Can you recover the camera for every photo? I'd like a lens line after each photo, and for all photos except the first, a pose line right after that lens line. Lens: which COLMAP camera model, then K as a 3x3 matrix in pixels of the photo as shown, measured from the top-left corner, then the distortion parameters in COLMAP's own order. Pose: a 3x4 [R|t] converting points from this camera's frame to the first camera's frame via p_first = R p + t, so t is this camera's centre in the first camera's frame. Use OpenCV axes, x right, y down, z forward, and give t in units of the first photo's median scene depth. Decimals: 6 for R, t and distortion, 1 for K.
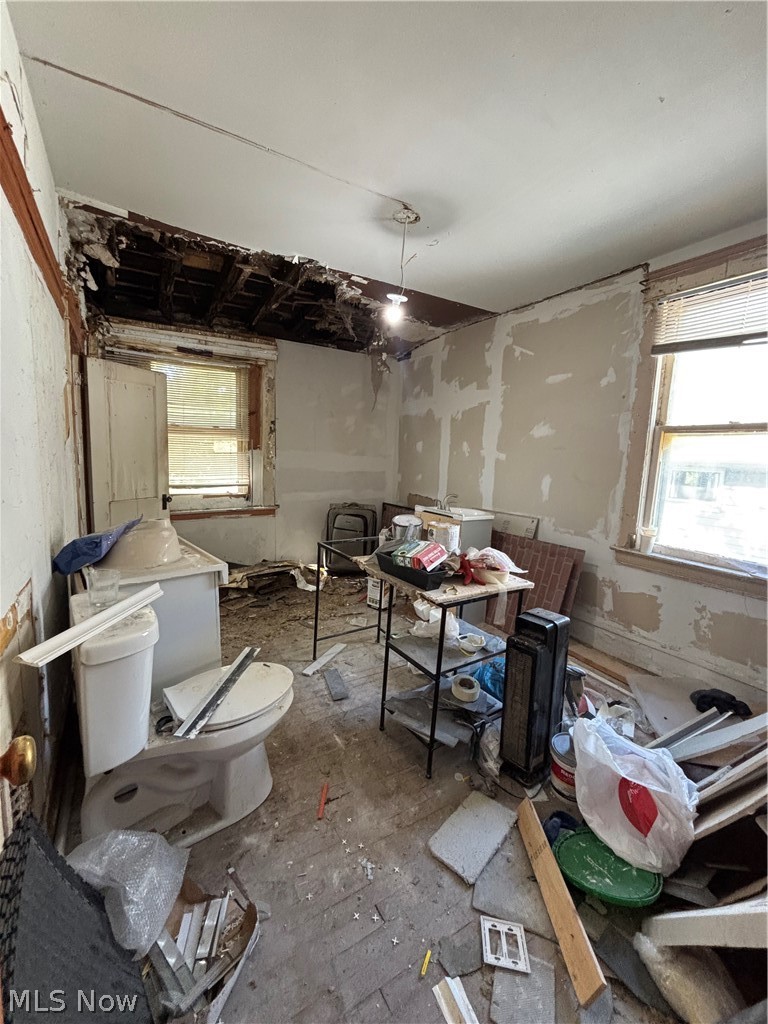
lens RADIAL K [[414.4, 0, 382.4], [0, 414.4, 509.9], [0, 0, 1]] dist [0.003014, -0.000441]
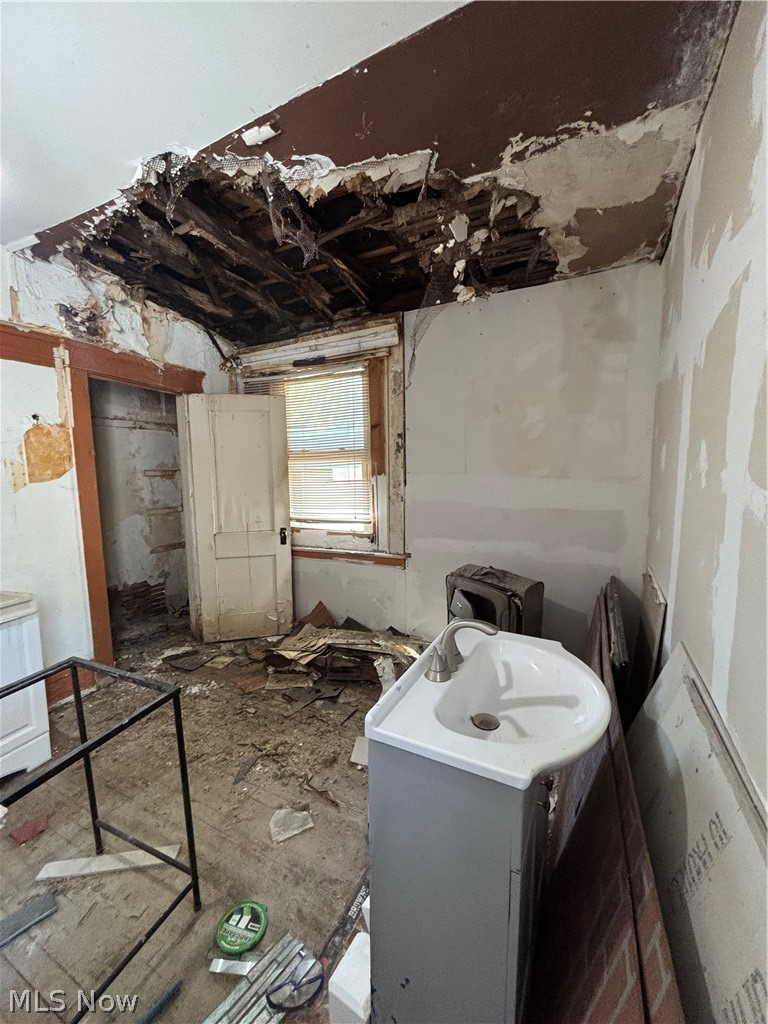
lens RADIAL K [[414.4, 0, 385.1], [0, 414.4, 511.0], [0, 0, 1]] dist [0.003014, -0.000441]
pose [[0.528933, 0.060486, -0.846505, 0.330144], [-0.077721, 0.996718, 0.022657, -0.103369], [0.845097, 0.053807, 0.531898, 0.647649]]
